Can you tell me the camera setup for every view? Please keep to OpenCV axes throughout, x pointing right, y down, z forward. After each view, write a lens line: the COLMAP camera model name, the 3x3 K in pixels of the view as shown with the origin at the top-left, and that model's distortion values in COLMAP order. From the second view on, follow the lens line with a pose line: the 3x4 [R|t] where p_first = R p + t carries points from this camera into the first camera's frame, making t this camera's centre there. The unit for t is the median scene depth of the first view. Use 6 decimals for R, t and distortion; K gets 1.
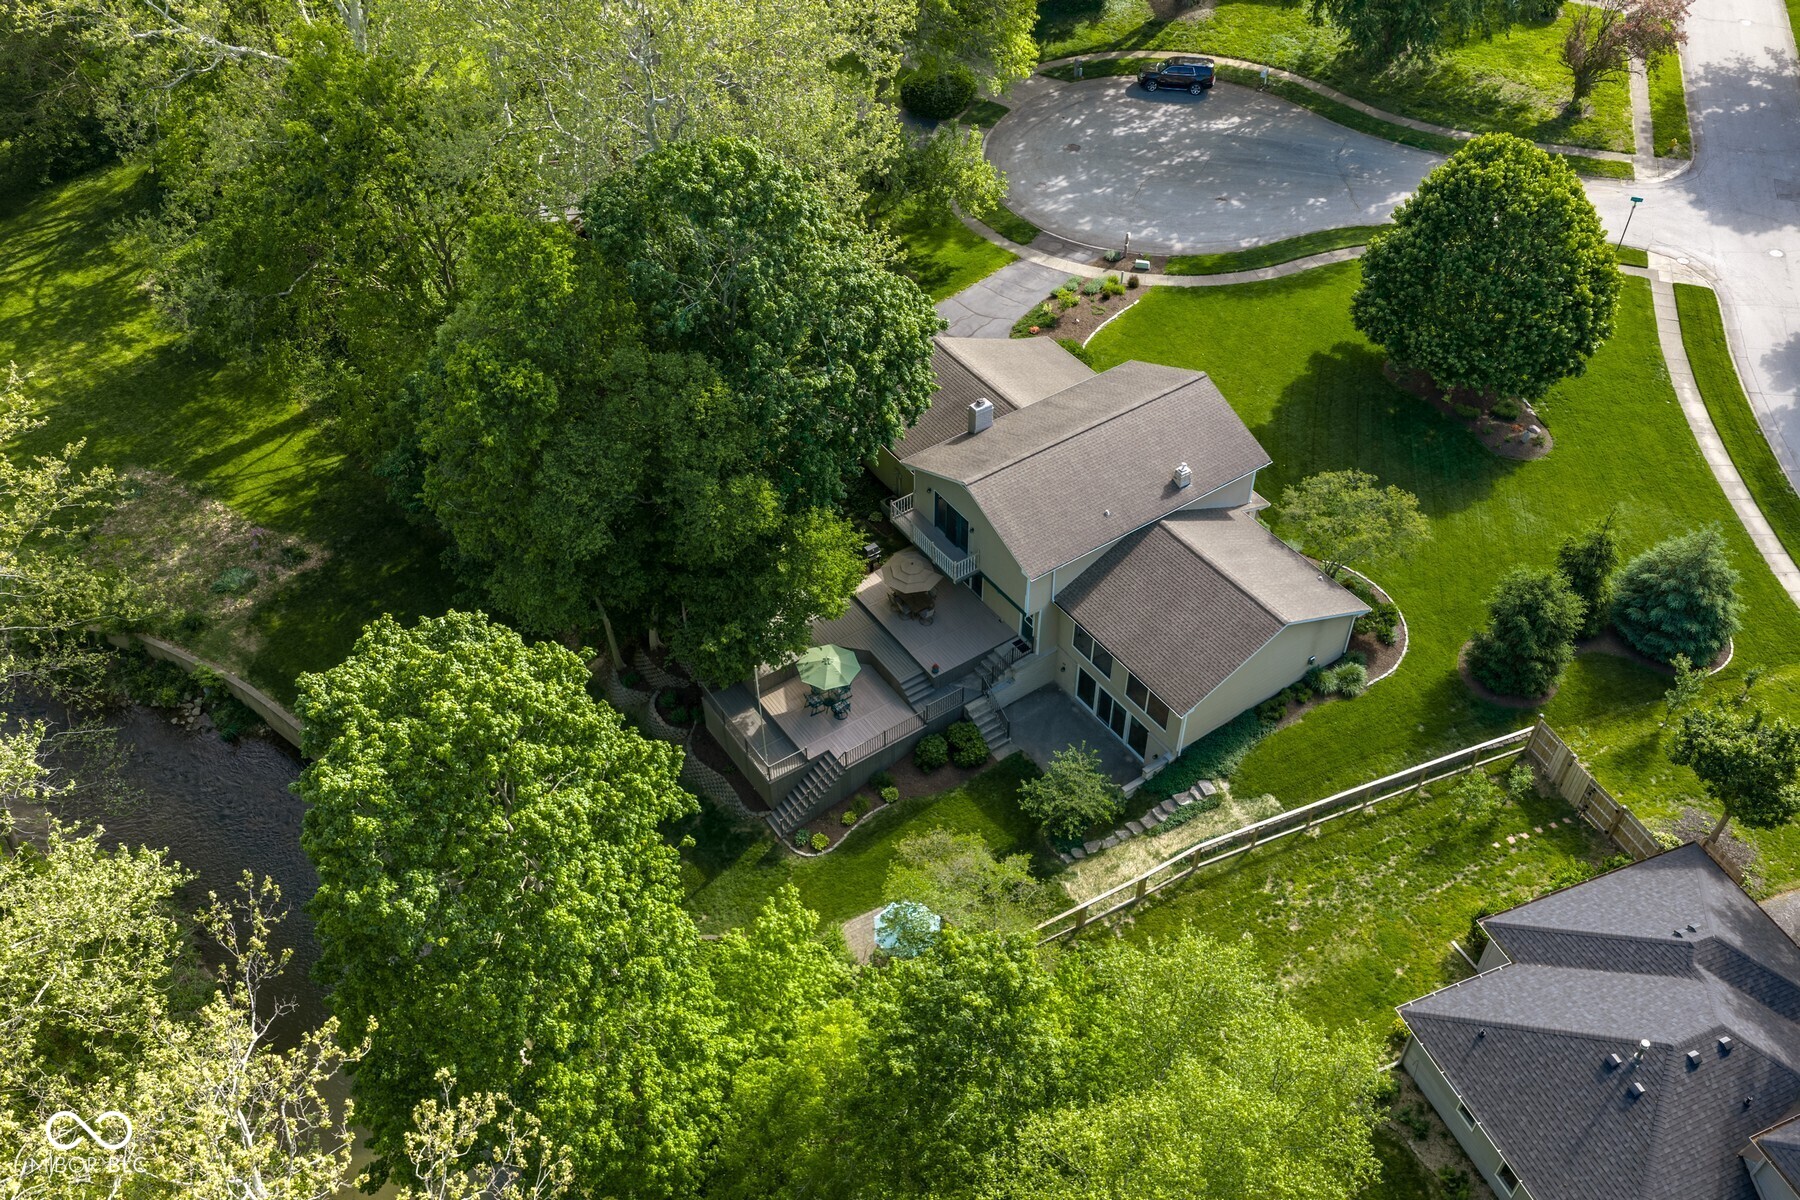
lens RADIAL K [[1487.0, 0, 892.2], [0, 1487.0, 593.2], [0, 0, 1]] dist [0.032734, -0.015482]
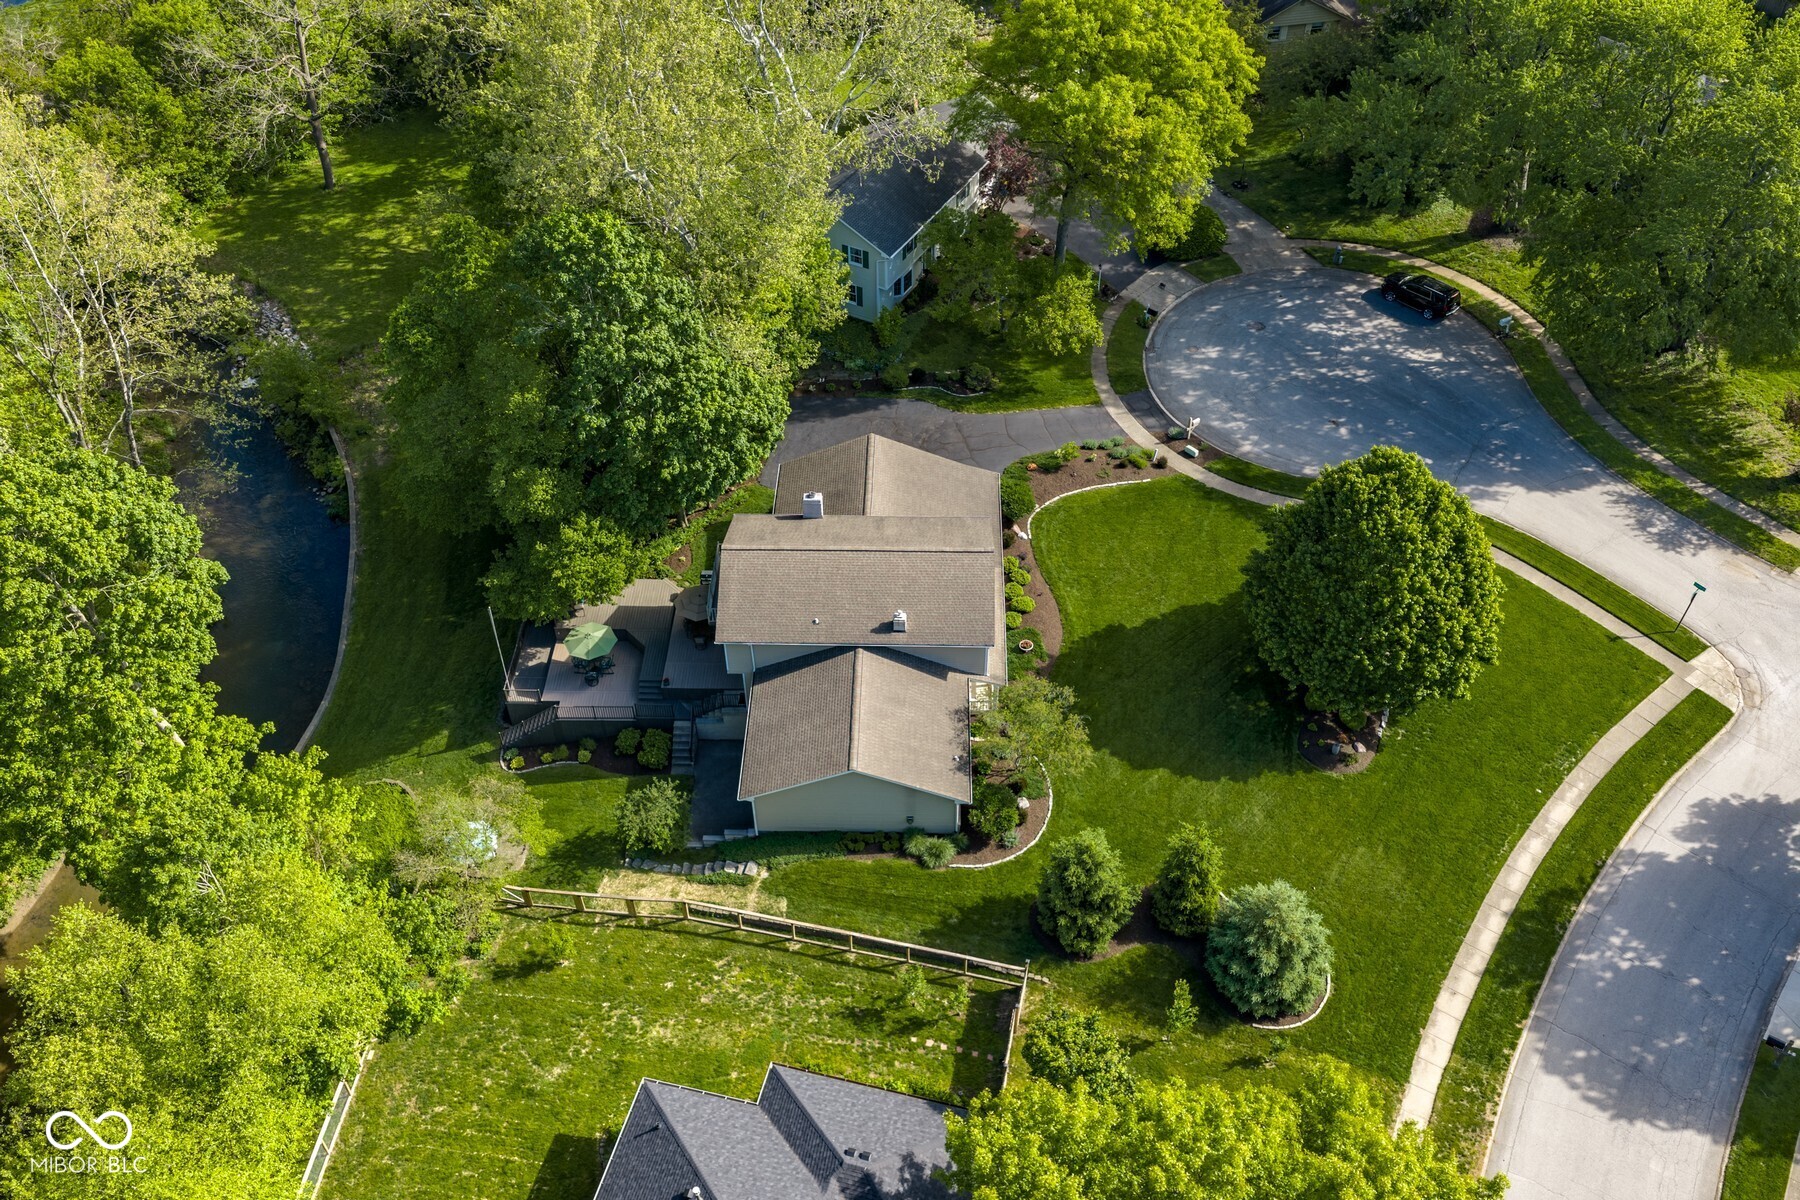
lens RADIAL K [[1505.8, 0, 893.9], [0, 1505.8, 570.0], [0, 0, 1]] dist [0.026478, -0.015913]
pose [[0.814765, 0.400212, -0.419510, 0.508046], [-0.404567, 0.910726, 0.083088, -0.160779], [0.415311, 0.102023, 0.903940, -0.021109]]
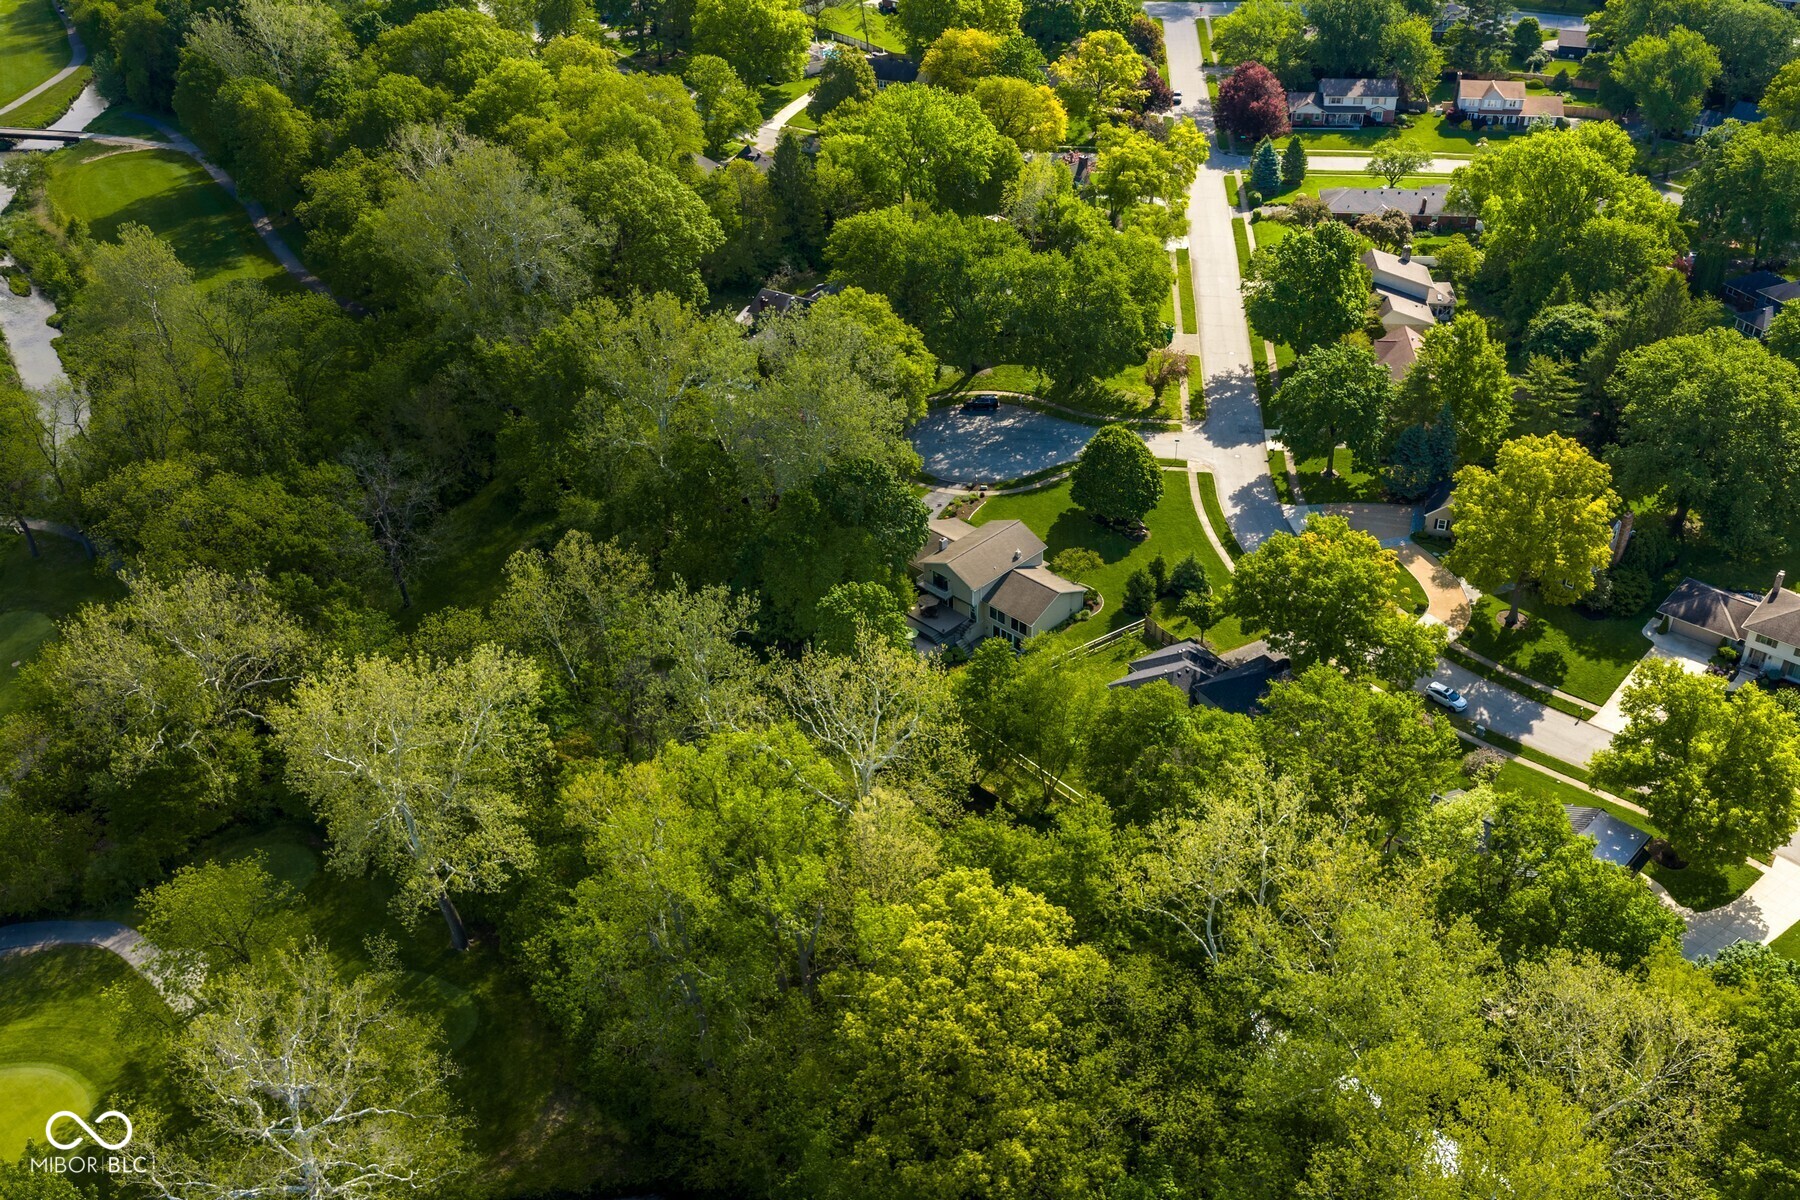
lens RADIAL K [[1643.6, 0, 969.8], [0, 1643.6, 600.8], [0, 0, 1]] dist [0.006833, -0.003373]
pose [[0.974770, -0.119571, 0.188485, -0.390368], [0.149768, 0.976484, -0.155077, 0.377872], [-0.165510, 0.179393, 0.969755, -1.581174]]
